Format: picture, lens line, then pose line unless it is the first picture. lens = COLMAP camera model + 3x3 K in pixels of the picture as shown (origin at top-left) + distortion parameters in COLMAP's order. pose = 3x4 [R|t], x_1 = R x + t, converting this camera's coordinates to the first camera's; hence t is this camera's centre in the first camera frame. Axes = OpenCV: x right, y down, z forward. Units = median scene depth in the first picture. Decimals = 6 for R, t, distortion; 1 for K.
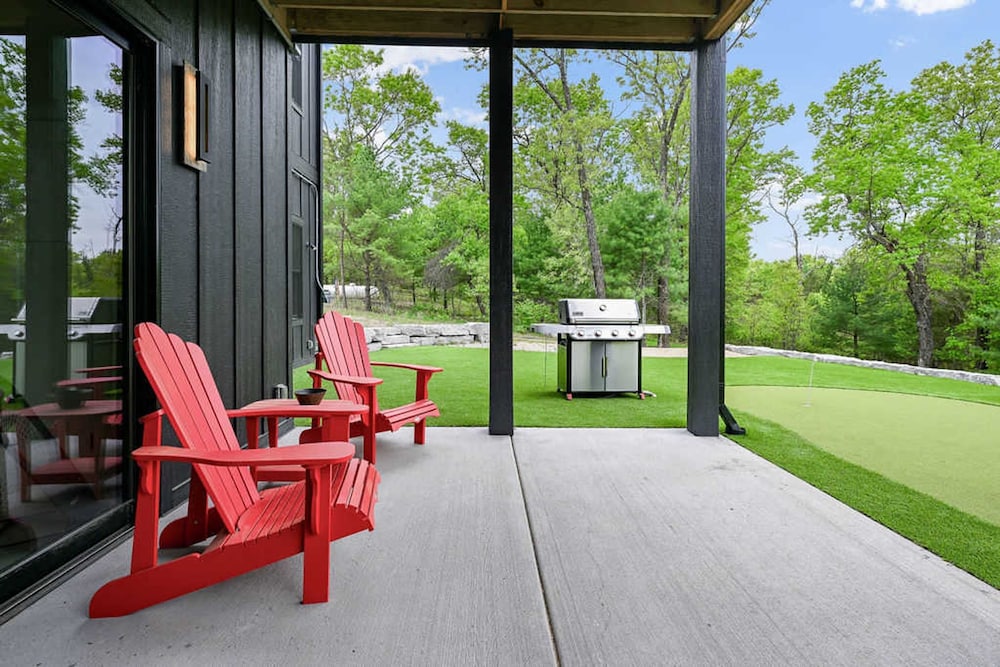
lens RADIAL K [[478.9, 0, 504.6], [0, 478.9, 304.4], [0, 0, 1]] dist [-0.001168, -0.000337]
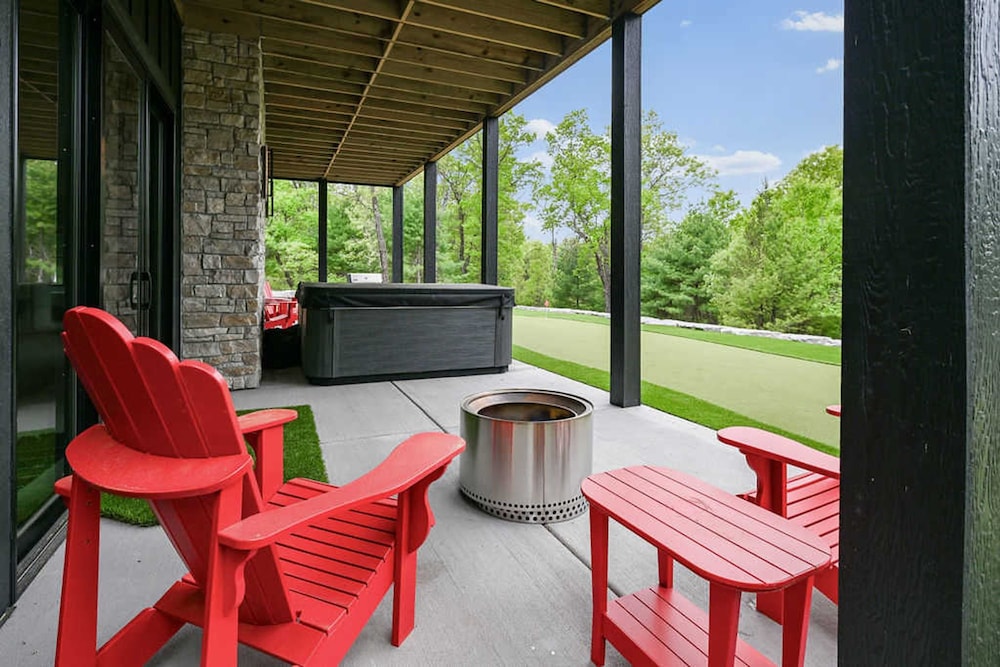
lens RADIAL K [[495.2, 0, 503.7], [0, 495.2, 270.4], [0, 0, 1]] dist [-0.001830, 0.000171]
pose [[0.926404, 0.002866, 0.376519, -0.015605], [0.003586, 0.999859, -0.016433, 0.002522], [-0.376513, 0.016574, 0.926263, -0.284761]]
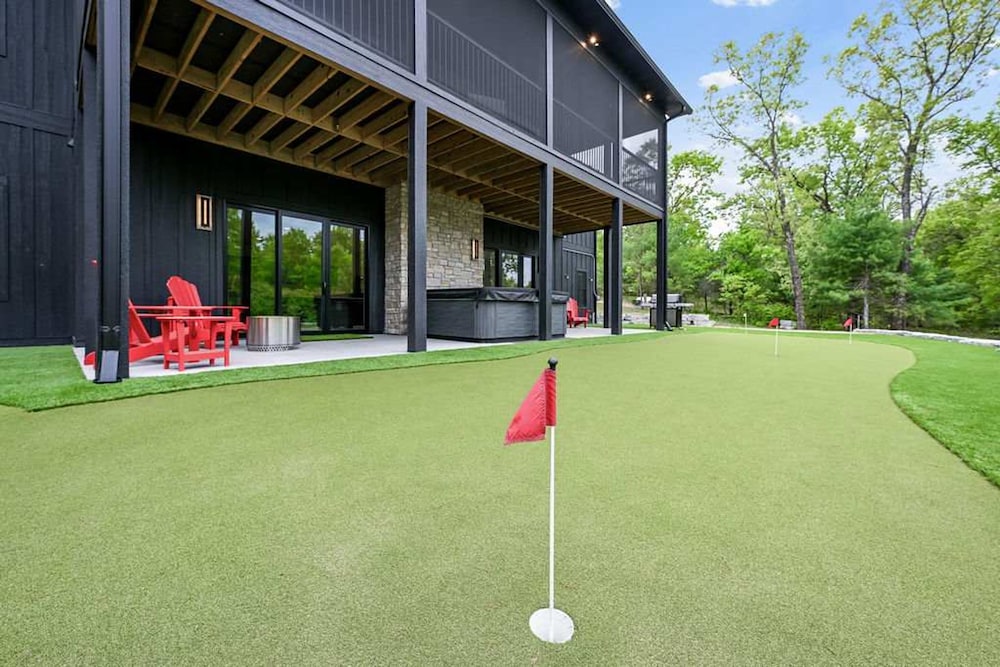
lens RADIAL K [[406.9, 0, 500.5], [0, 406.9, 317.6], [0, 0, 1]] dist [0.001209, -0.000406]
pose [[0.715065, 0.006010, -0.699032, 0.232443], [-0.004900, 0.999982, 0.003585, 0.023756], [0.699041, 0.000862, 0.715081, -0.268532]]
